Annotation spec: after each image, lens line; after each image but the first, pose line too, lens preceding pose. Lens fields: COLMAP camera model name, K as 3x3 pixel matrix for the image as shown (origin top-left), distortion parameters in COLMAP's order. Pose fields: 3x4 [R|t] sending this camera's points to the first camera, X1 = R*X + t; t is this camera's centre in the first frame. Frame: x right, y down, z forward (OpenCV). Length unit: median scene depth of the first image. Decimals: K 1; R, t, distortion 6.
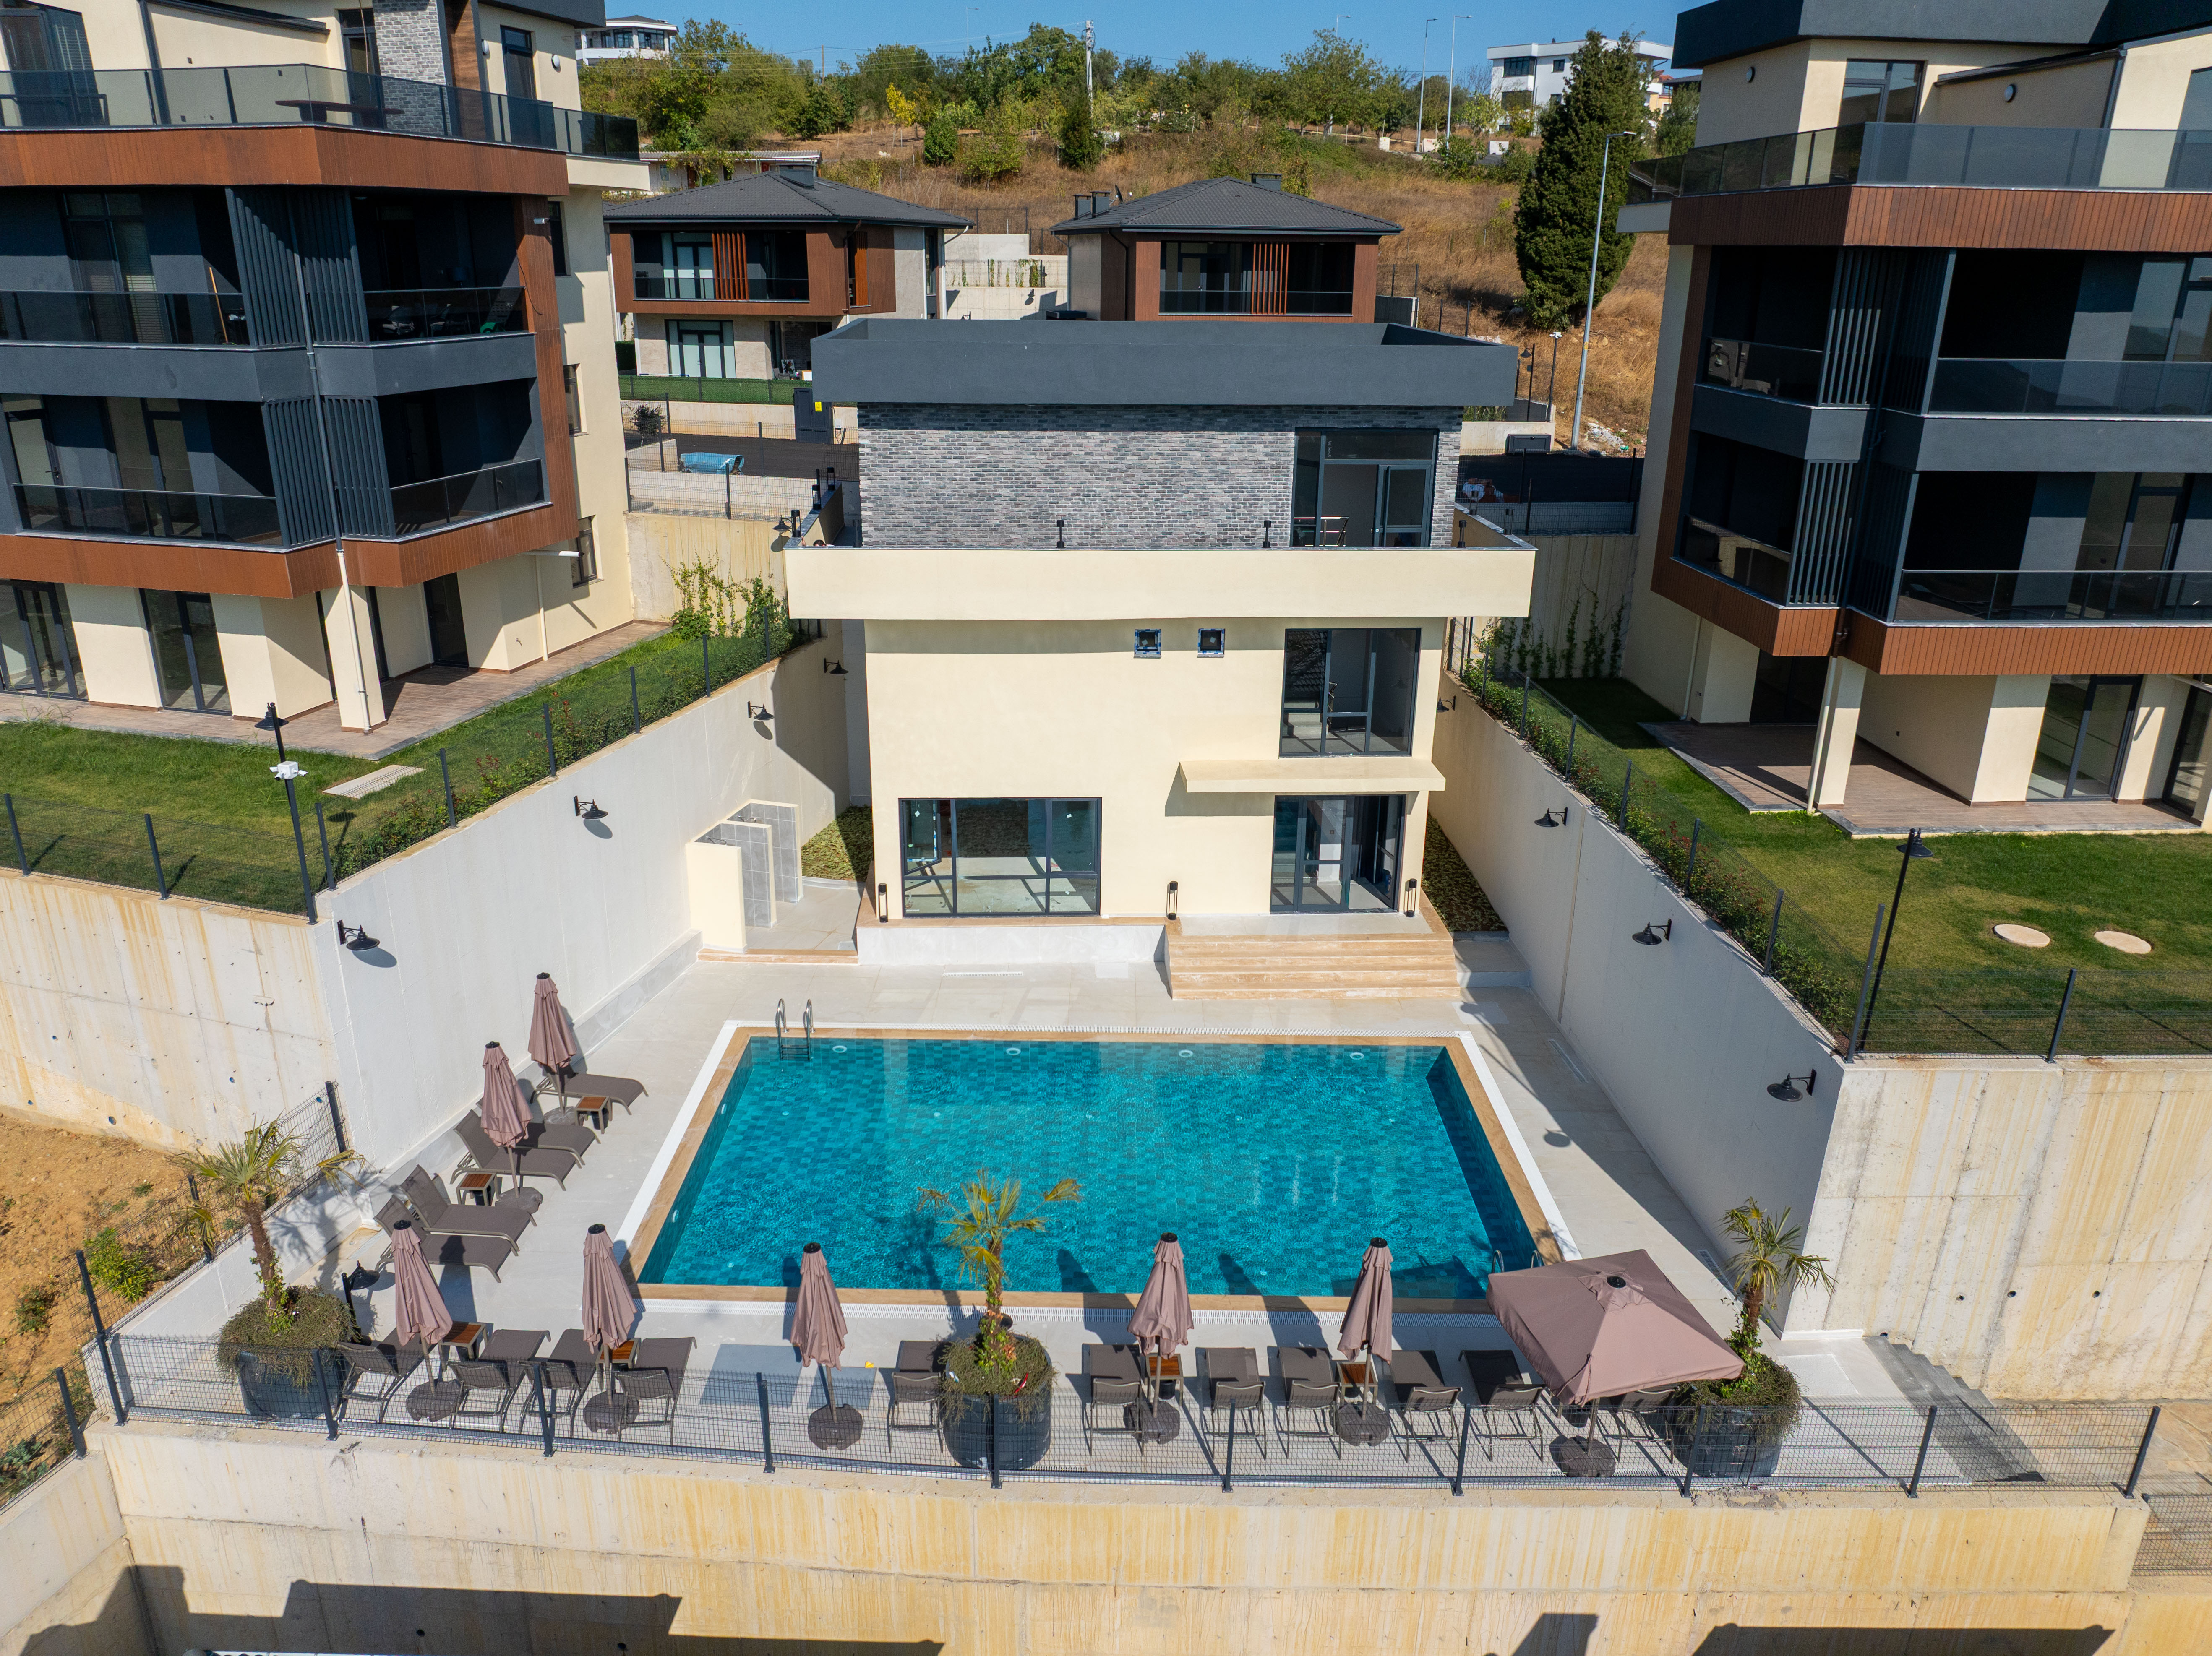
lens RADIAL K [[1569.8, 0, 1106.0], [0, 1569.8, 828.0], [0, 0, 1]] dist [-0.054557, 0.028018]
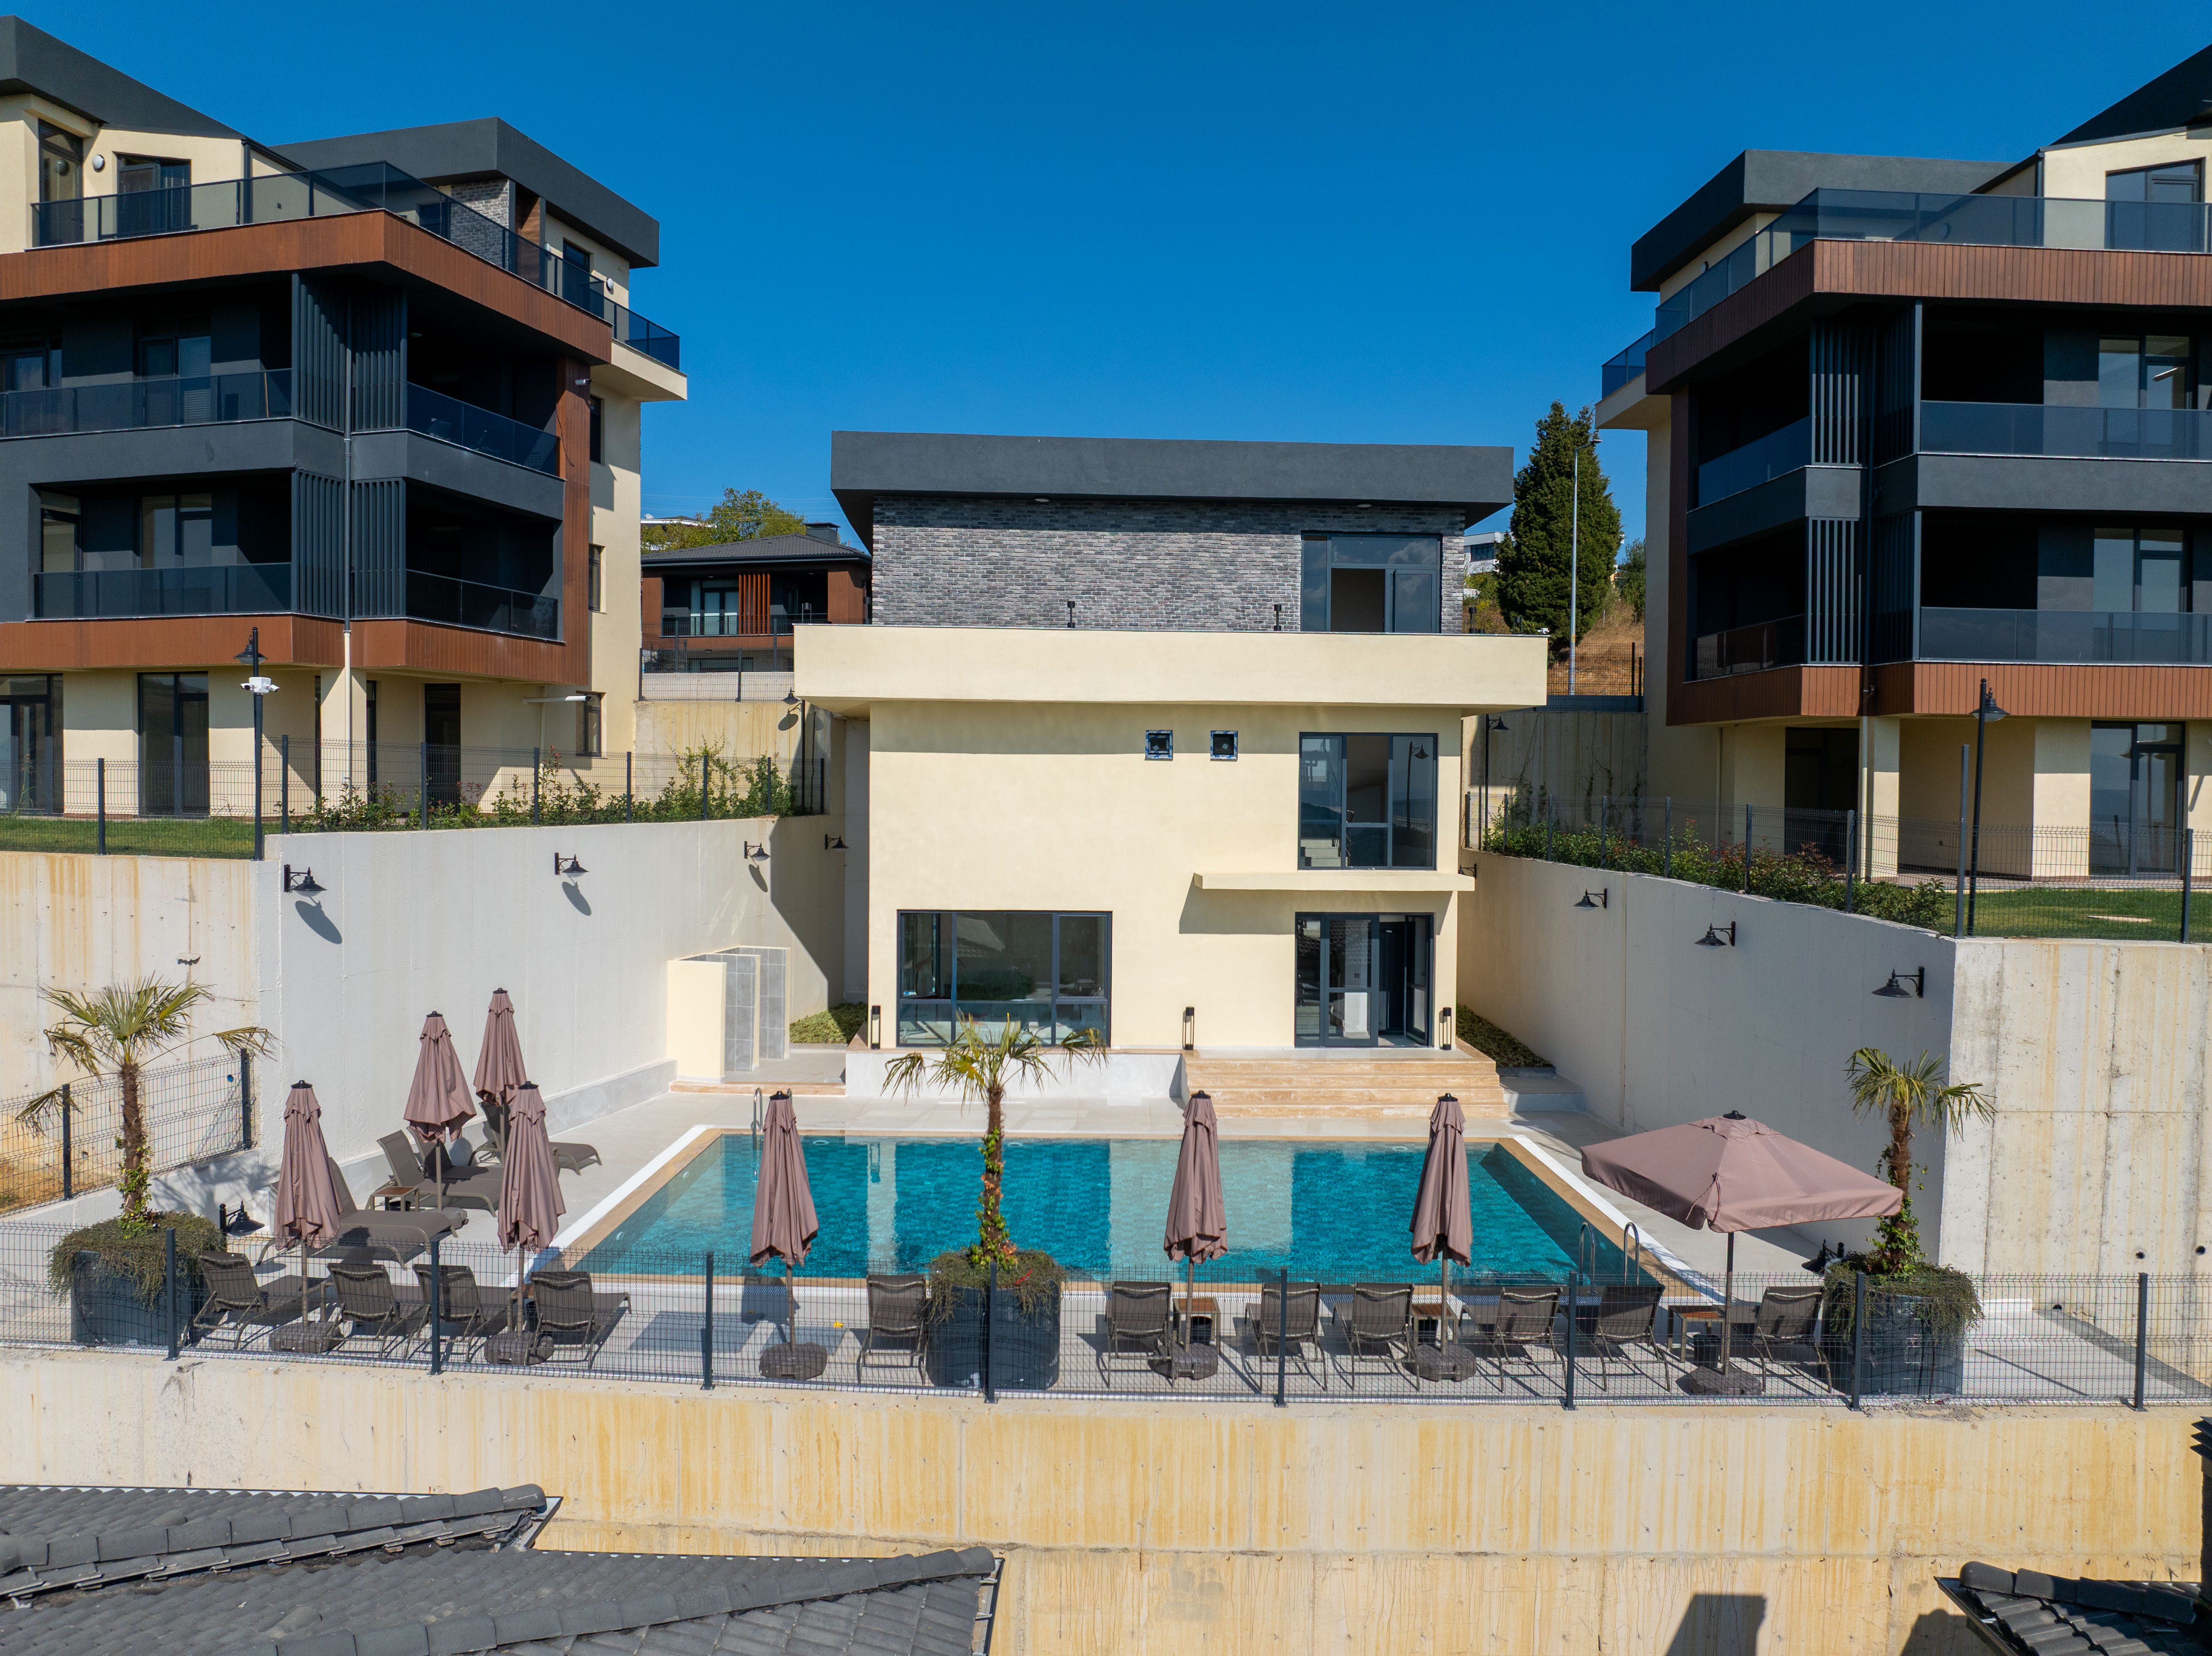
lens RADIAL K [[1569.8, 0, 1106.0], [0, 1569.8, 828.0], [0, 0, 1]] dist [-0.054557, 0.028018]
pose [[0.999998, -0.002116, 0.000039, -0.006959], [0.002015, 0.946590, -0.322432, 0.259366], [0.000646, 0.322431, 0.946593, 0.096446]]
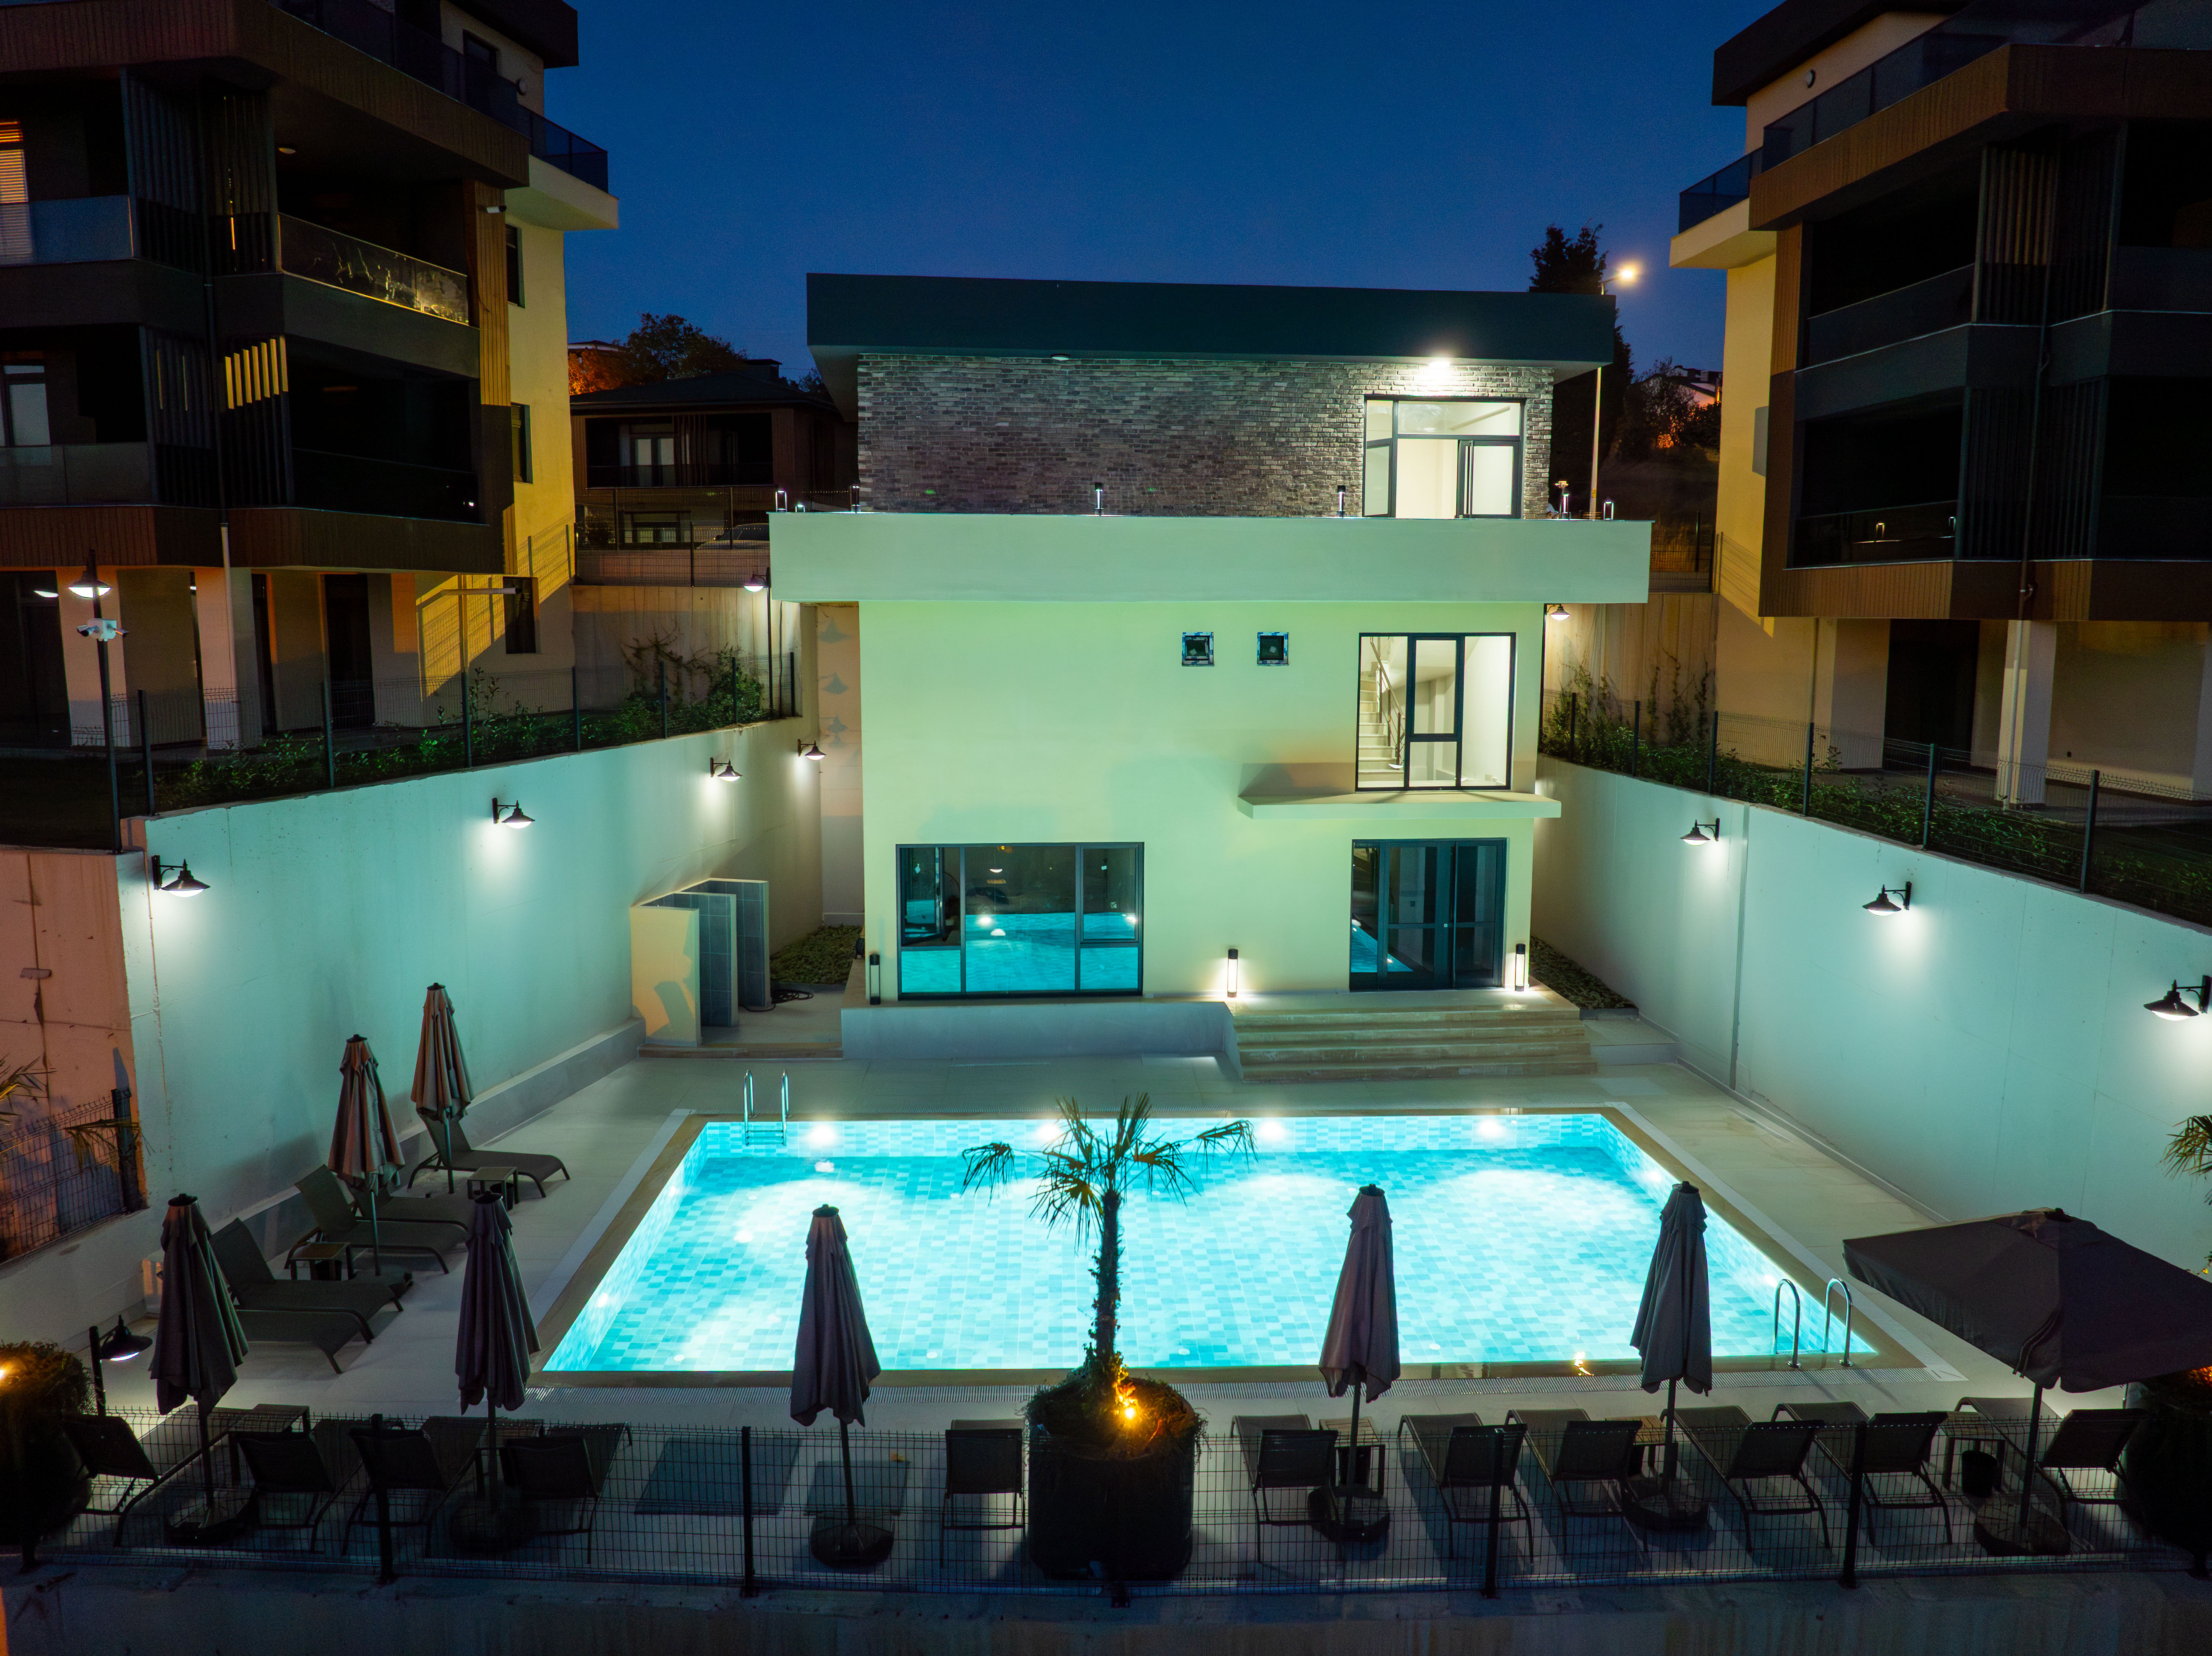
lens RADIAL K [[1583.5, 0, 1110.0], [0, 1583.5, 829.4], [0, 0, 1]] dist [-0.054639, 0.035946]
pose [[0.999015, -0.012830, 0.042487, -0.060409], [0.021762, 0.975930, -0.216997, 0.167965], [-0.038680, 0.217708, 0.975247, 0.206342]]
